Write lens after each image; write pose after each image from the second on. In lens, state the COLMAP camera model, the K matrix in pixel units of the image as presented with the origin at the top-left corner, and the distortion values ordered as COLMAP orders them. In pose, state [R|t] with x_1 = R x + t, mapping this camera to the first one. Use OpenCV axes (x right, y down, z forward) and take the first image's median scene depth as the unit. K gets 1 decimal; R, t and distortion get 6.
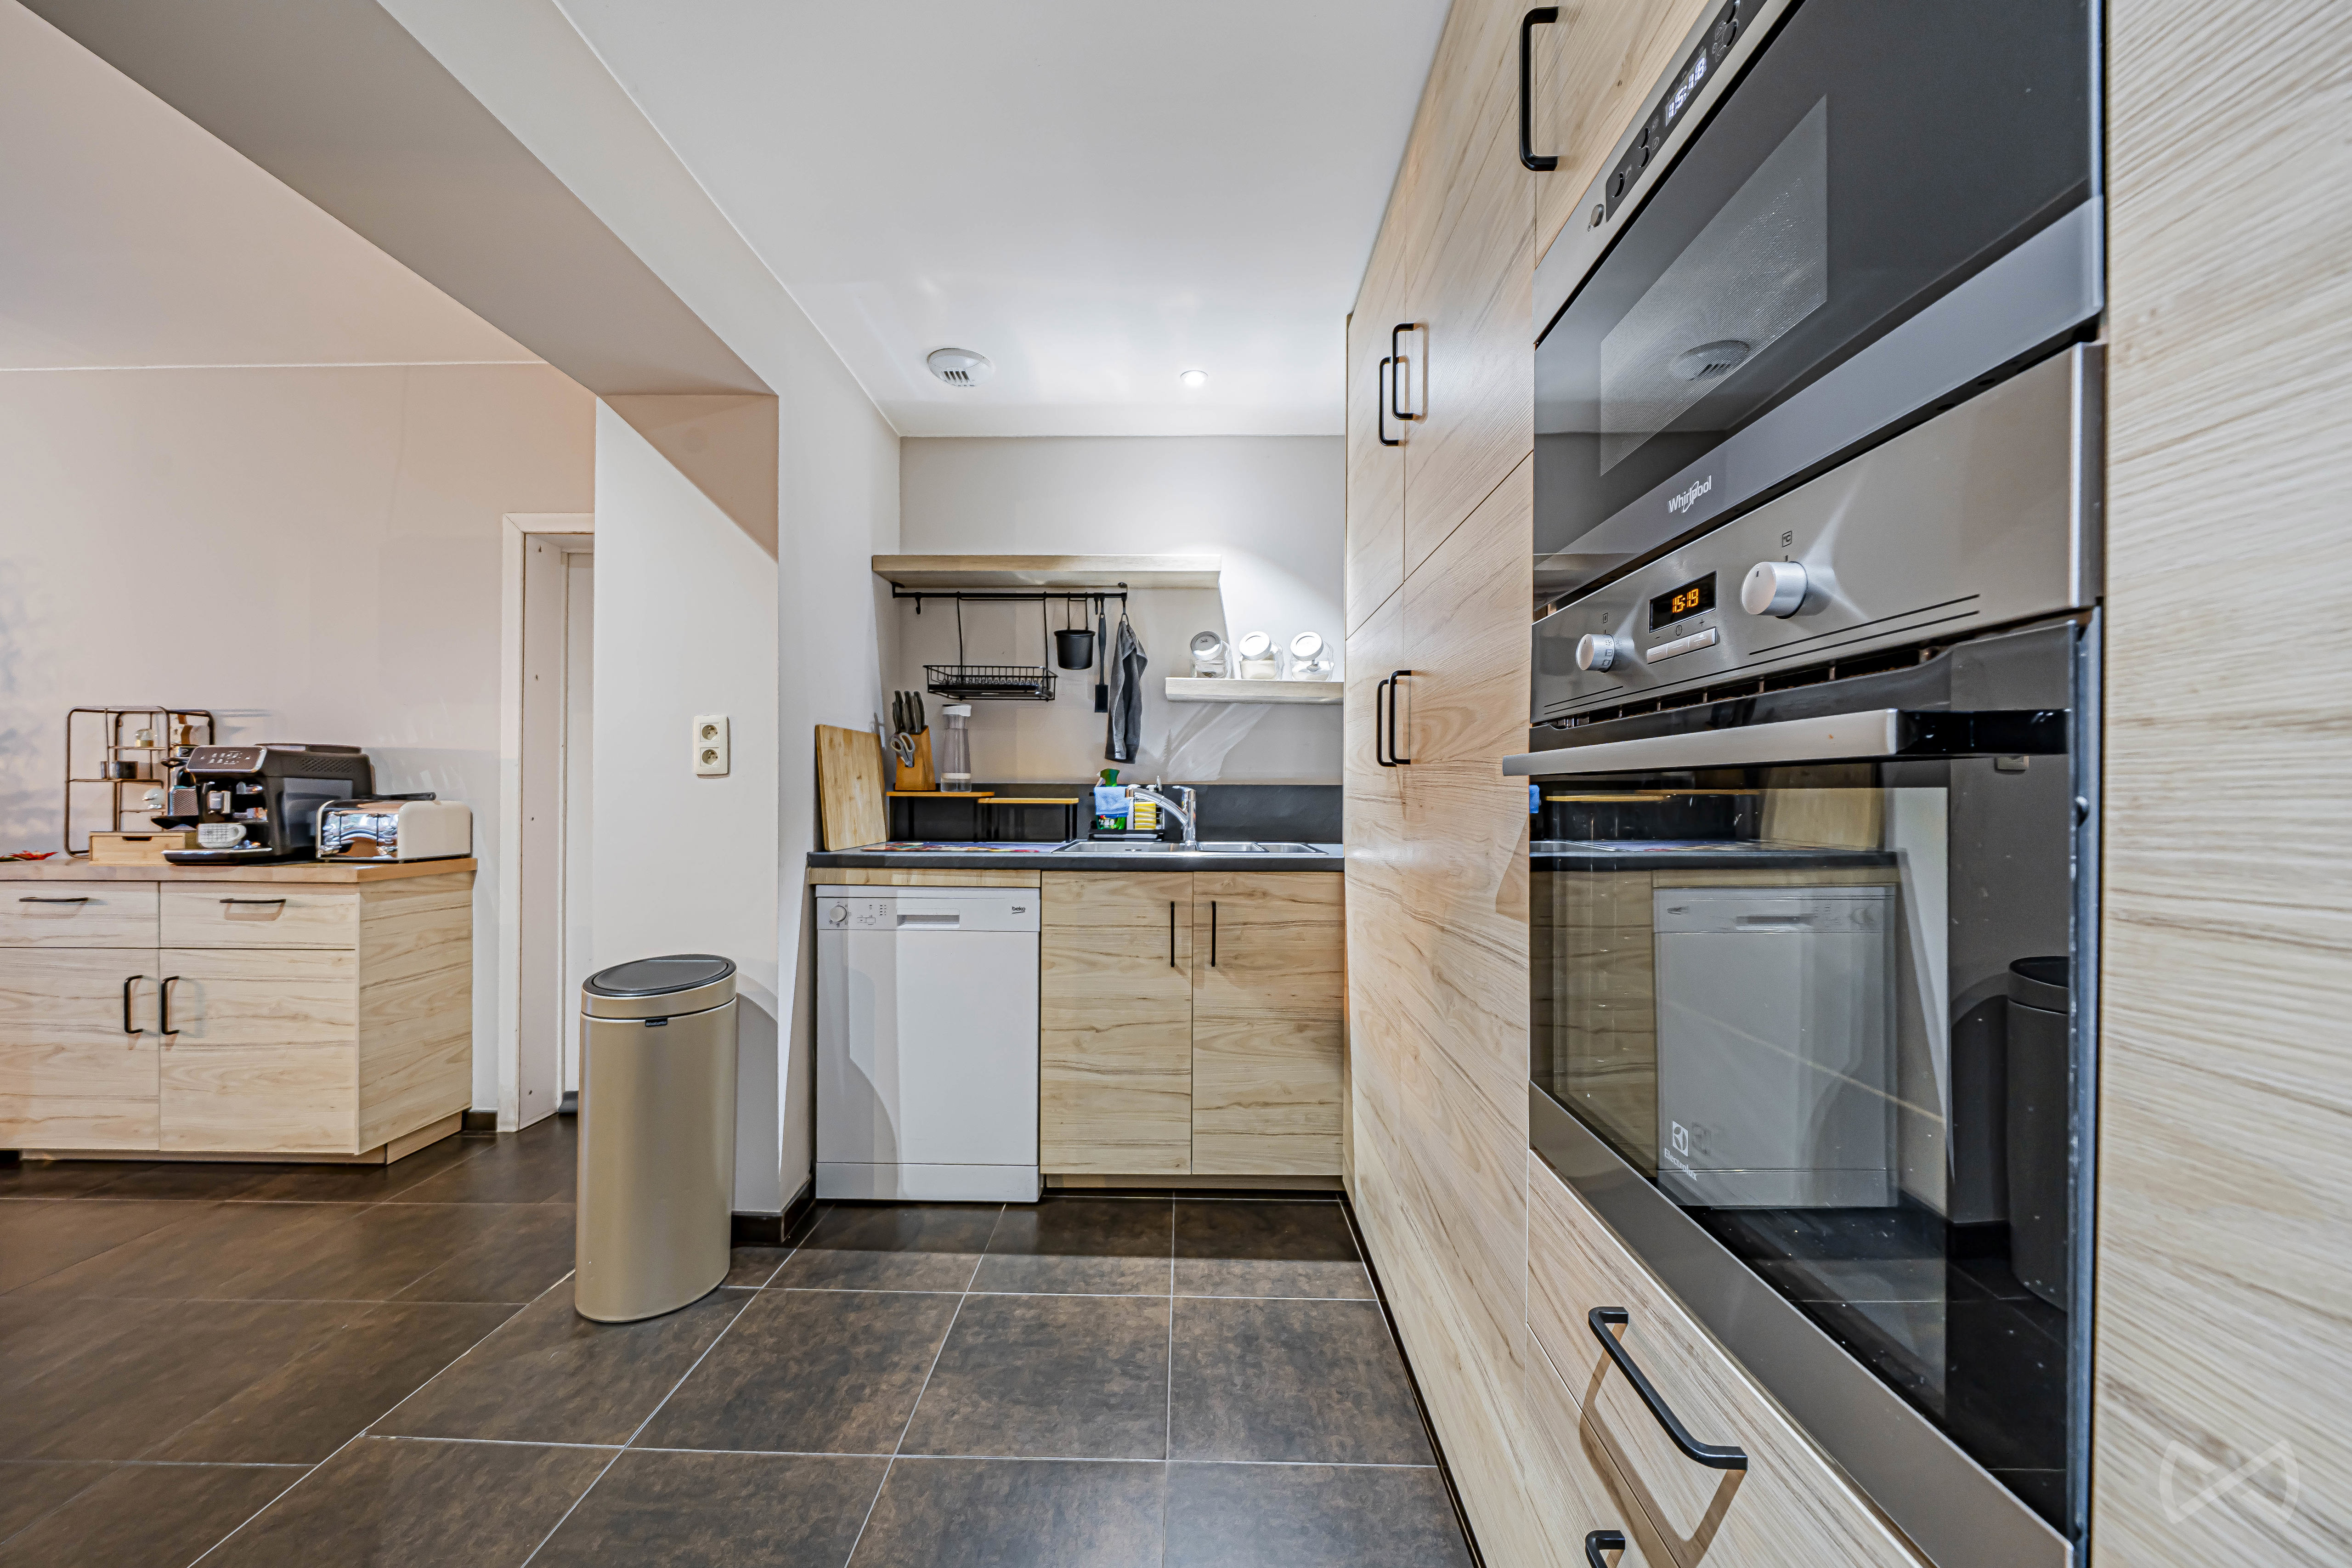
lens RADIAL K [[870.5, 0, 1174.7], [0, 870.5, 789.8], [0, 0, 1]] dist [-0.000076, 0.000011]
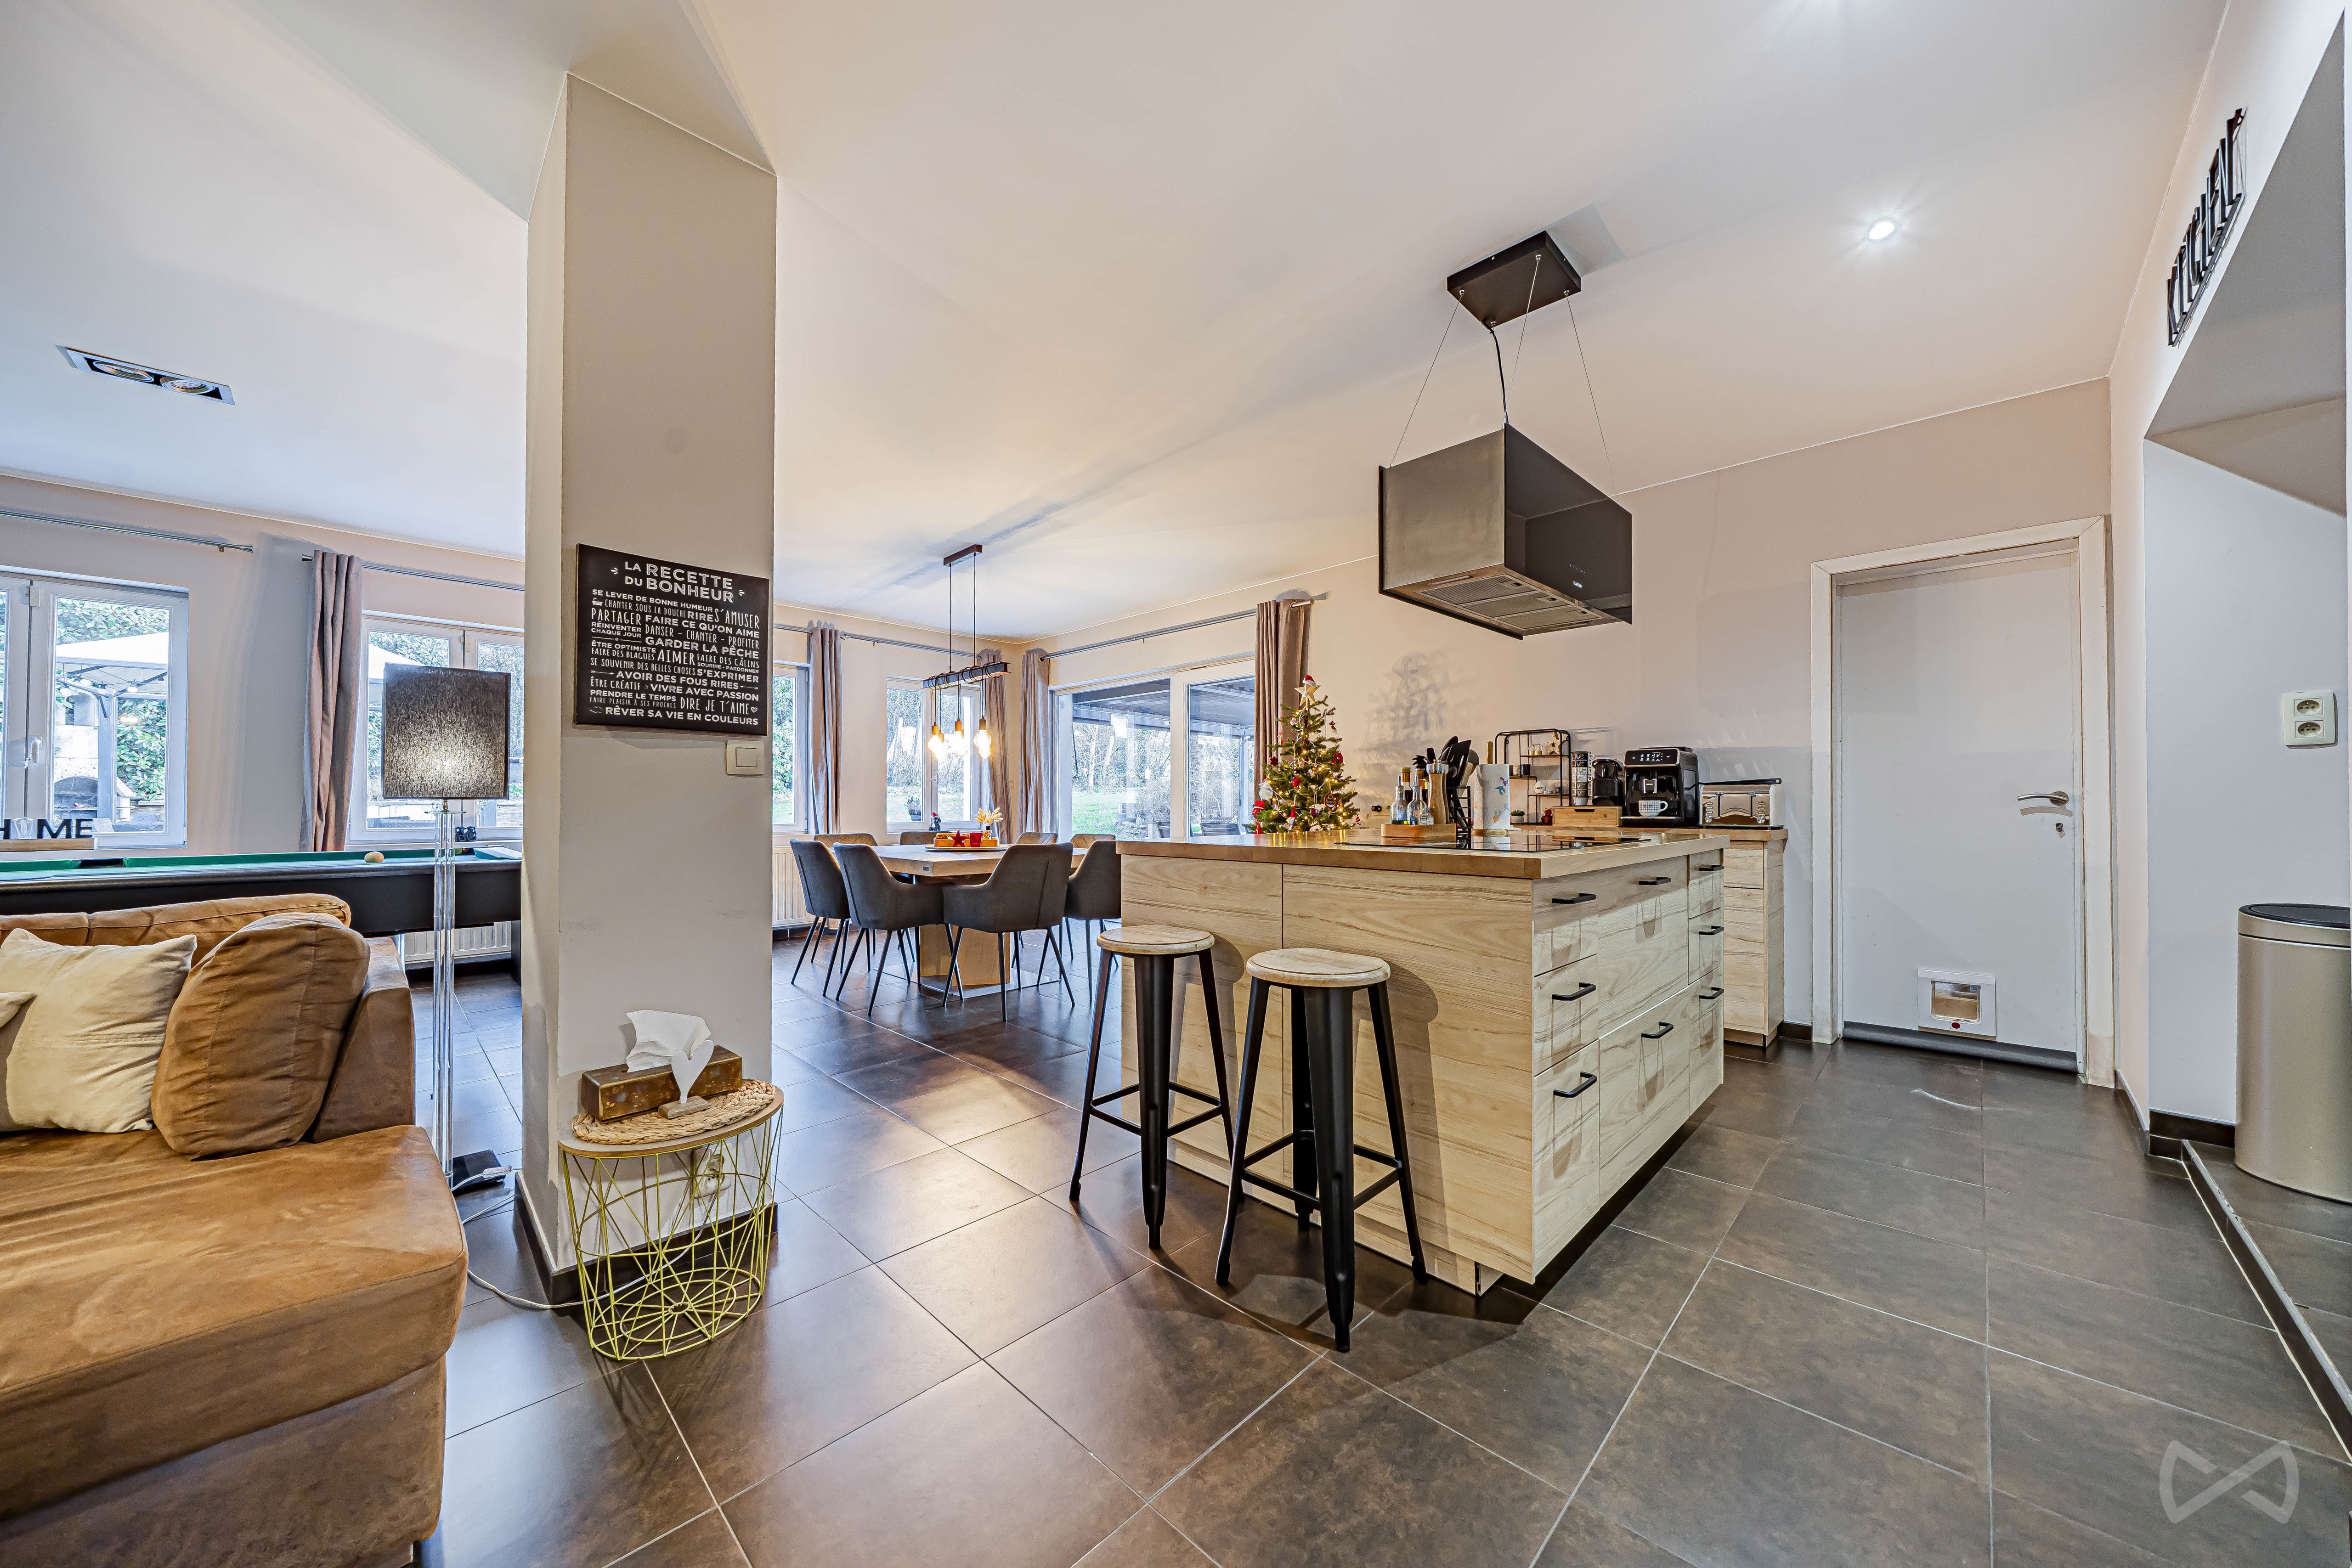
lens RADIAL K [[812.7, 0, 1180.1], [0, 812.7, 797.6], [0, 0, 1]] dist [-0.003537, -0.000414]
pose [[0.724339, -0.008325, -0.689394, -0.631427], [0.003569, 0.999959, -0.008325, 0.038125], [0.689435, 0.003570, 0.724339, -0.523081]]
